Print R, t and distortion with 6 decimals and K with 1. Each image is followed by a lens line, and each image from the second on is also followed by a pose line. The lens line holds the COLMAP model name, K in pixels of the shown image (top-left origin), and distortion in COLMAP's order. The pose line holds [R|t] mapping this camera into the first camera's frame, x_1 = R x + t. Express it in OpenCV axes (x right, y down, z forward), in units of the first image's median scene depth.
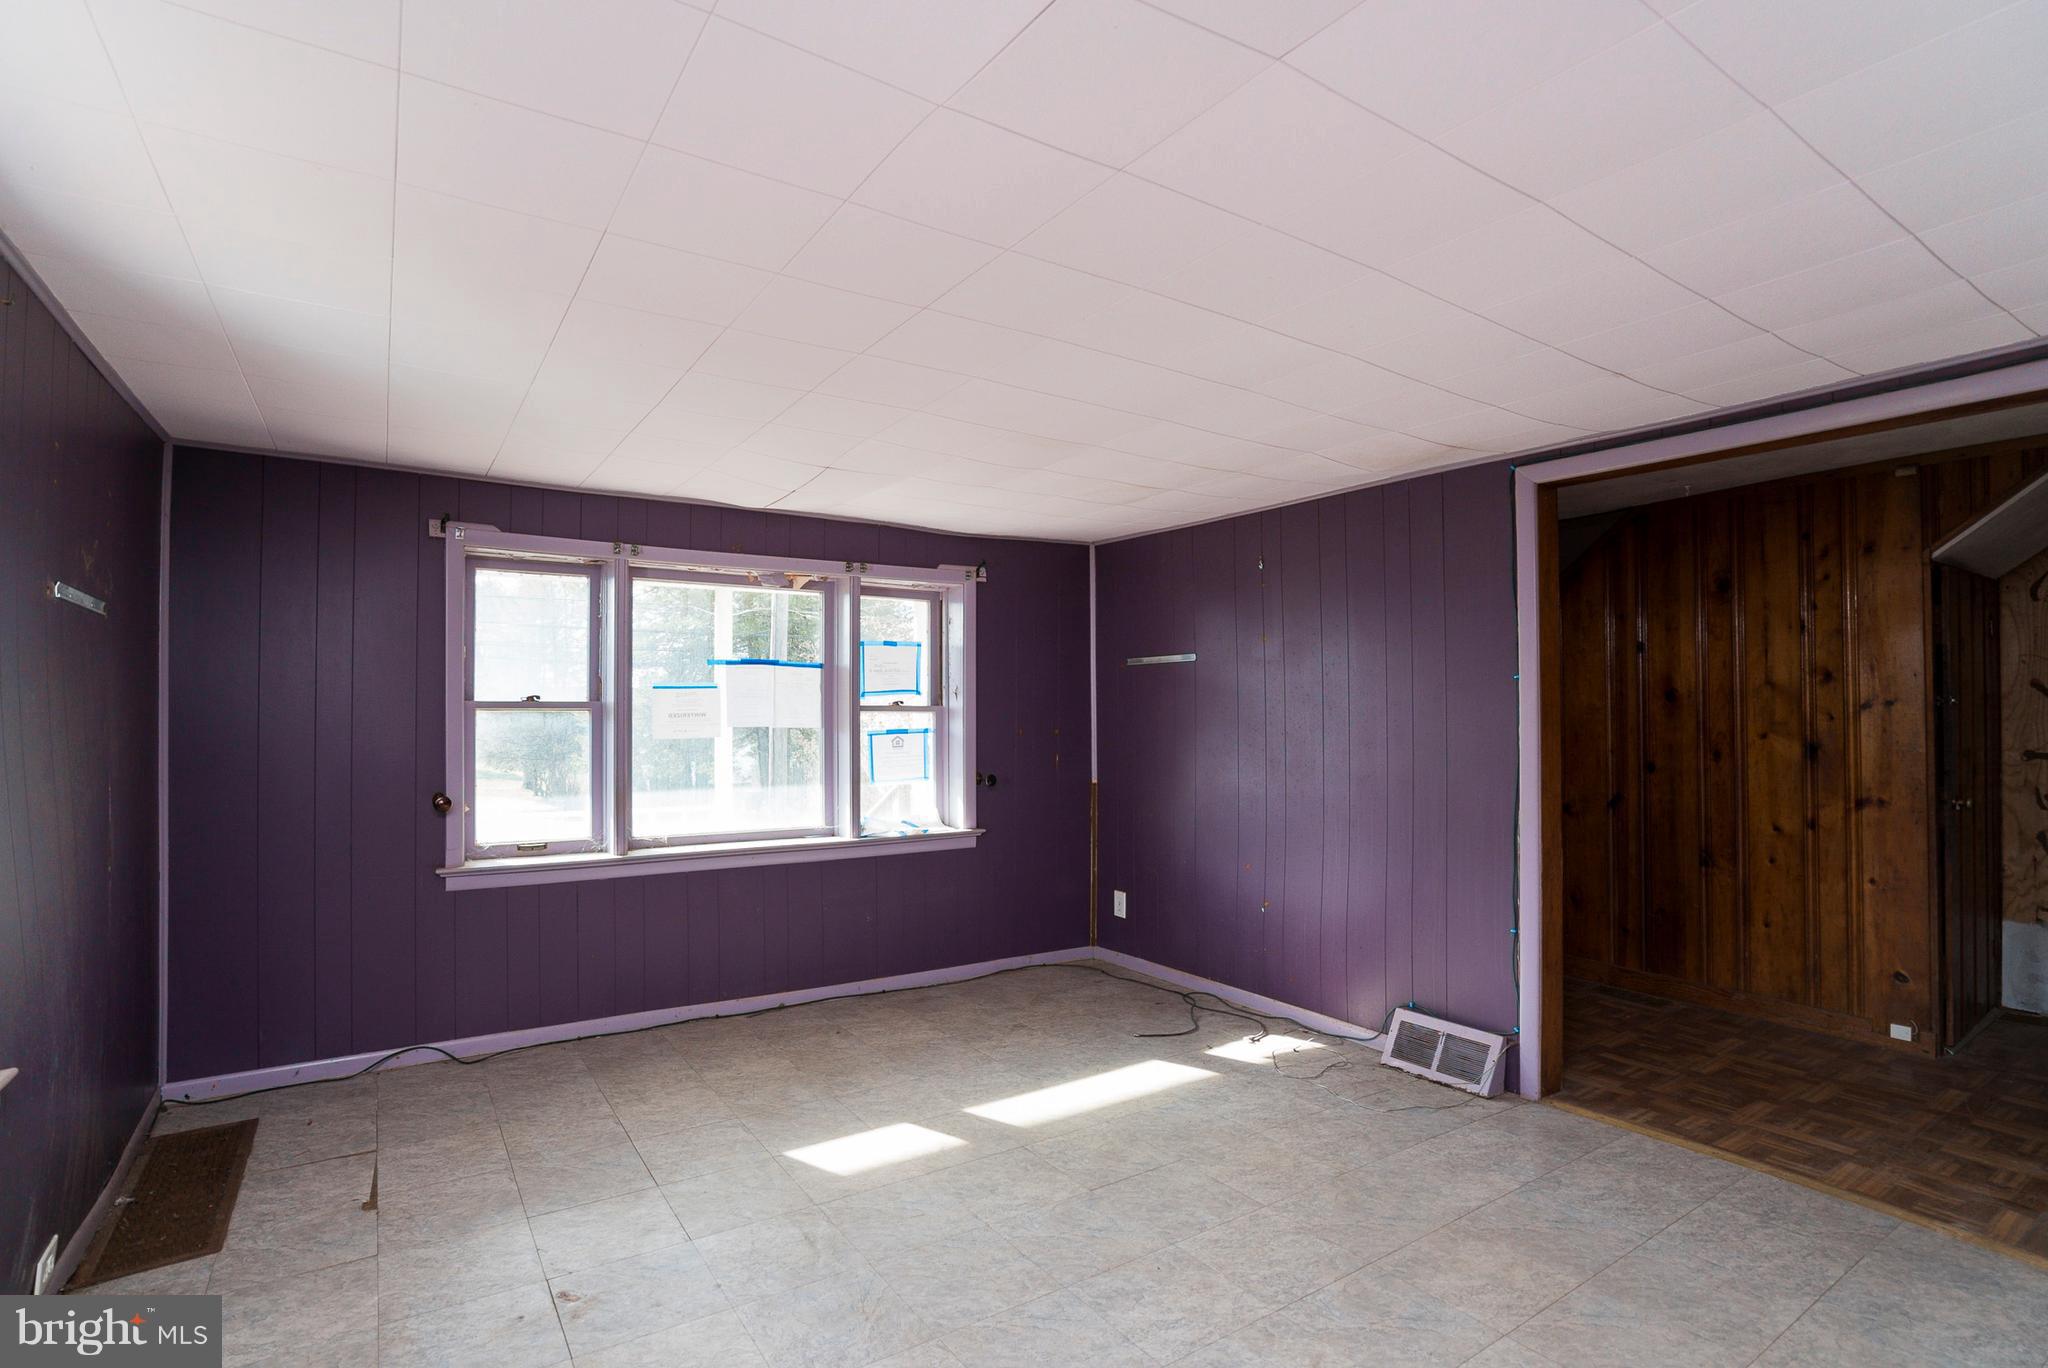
lens RADIAL K [[954.8, 0, 975.6], [0, 954.8, 692.3], [0, 0, 1]] dist [-0.068400, 0.026276]
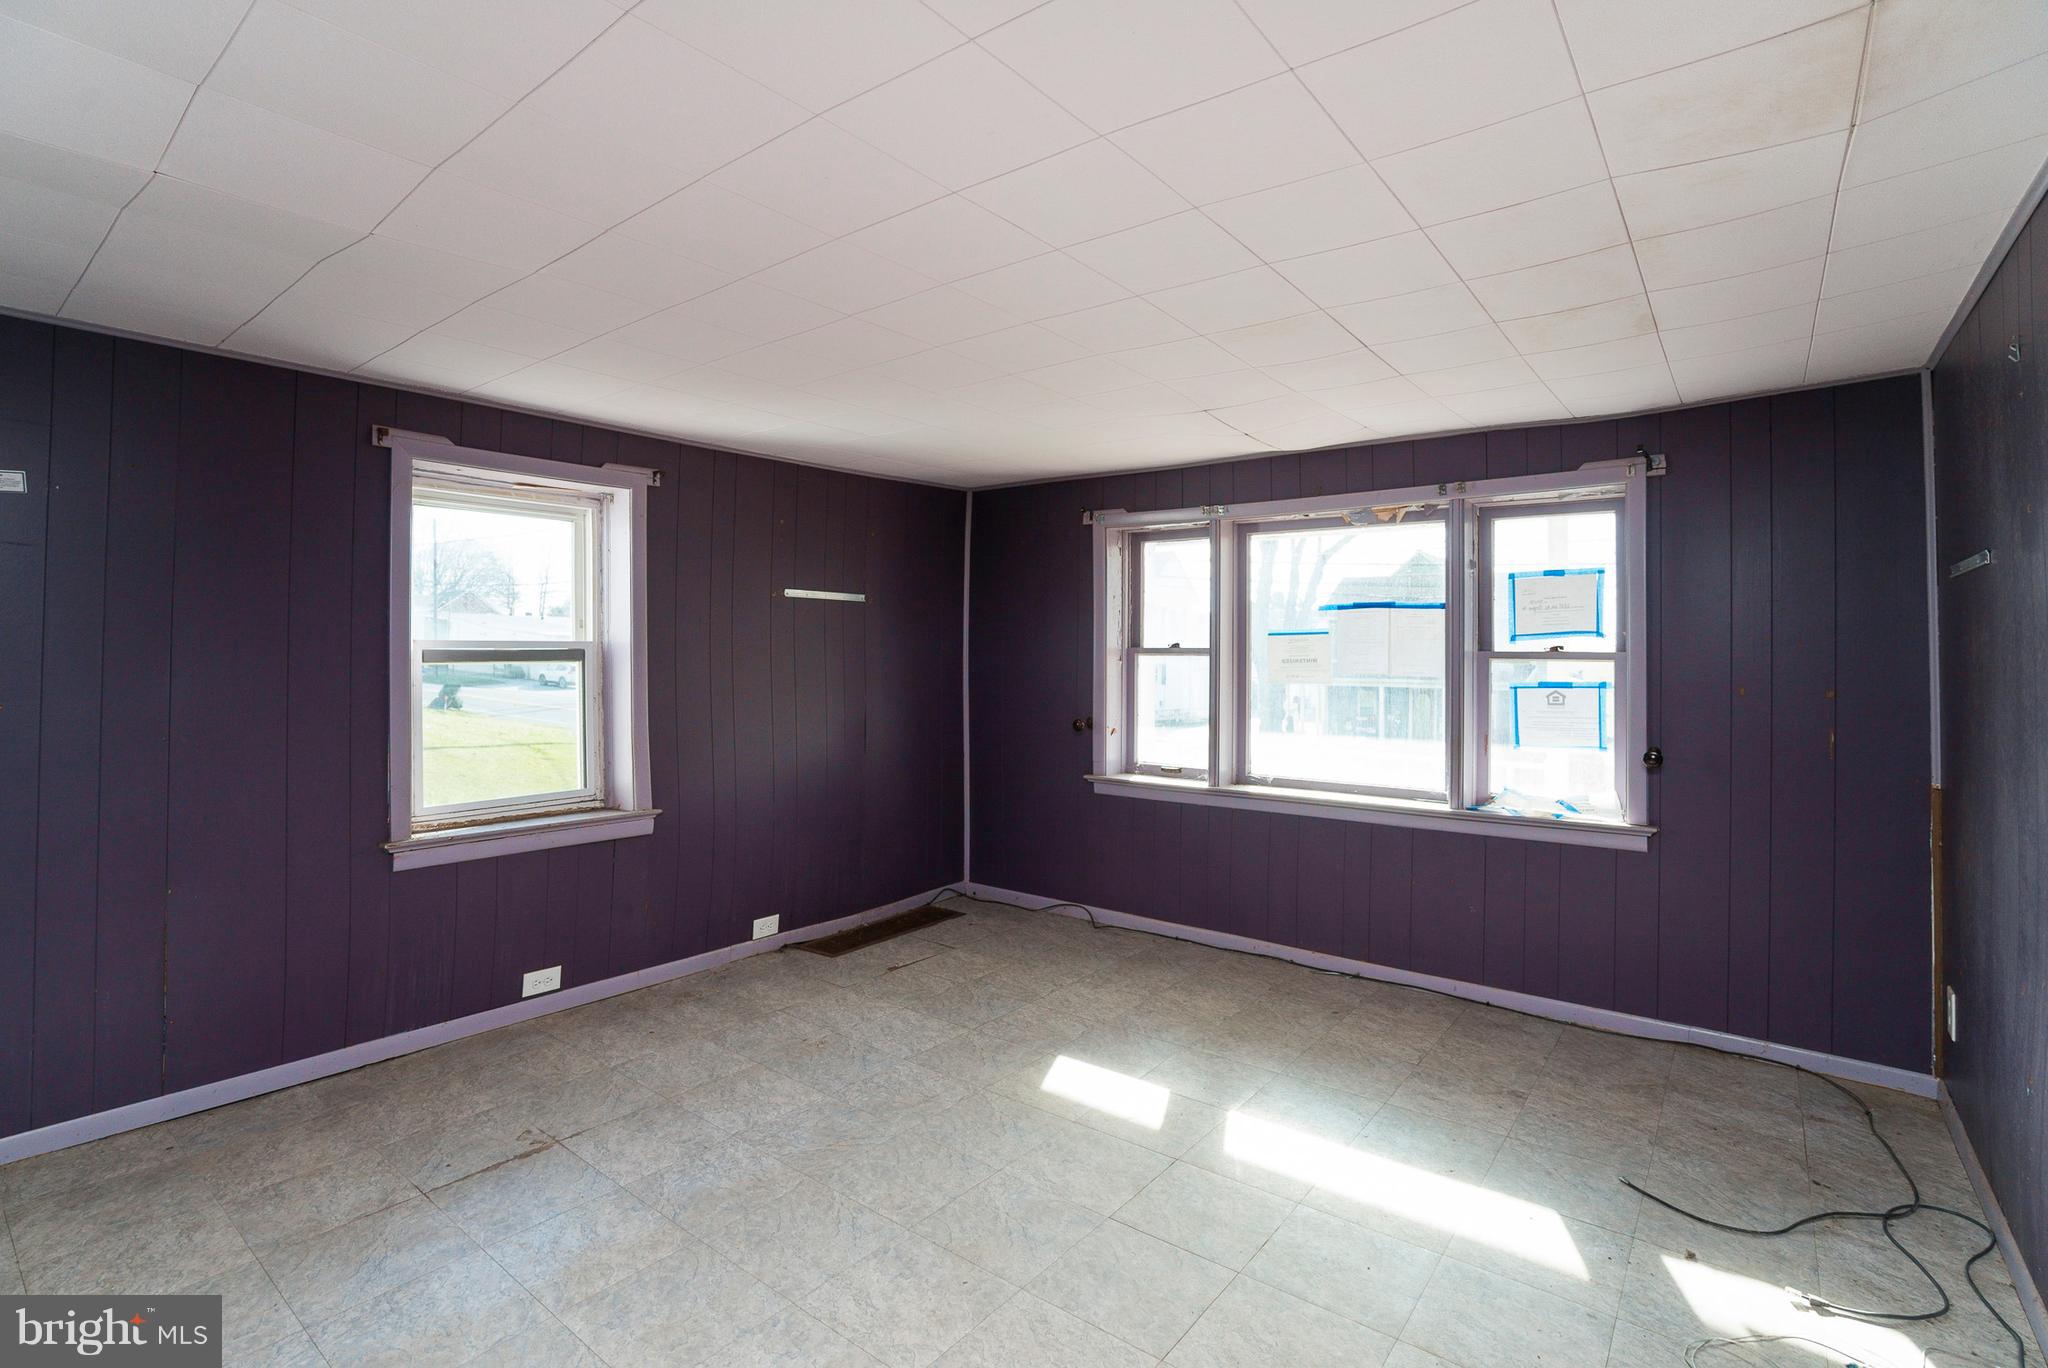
lens RADIAL K [[928.3, 0, 1033.0], [0, 928.3, 629.5], [0, 0, 1]] dist [-0.059665, 0.017720]
pose [[0.360266, -0.020740, -0.932619, 0.526424], [0.011901, 0.999774, -0.017636, 0.004342], [0.932774, -0.004746, 0.360431, 0.380584]]
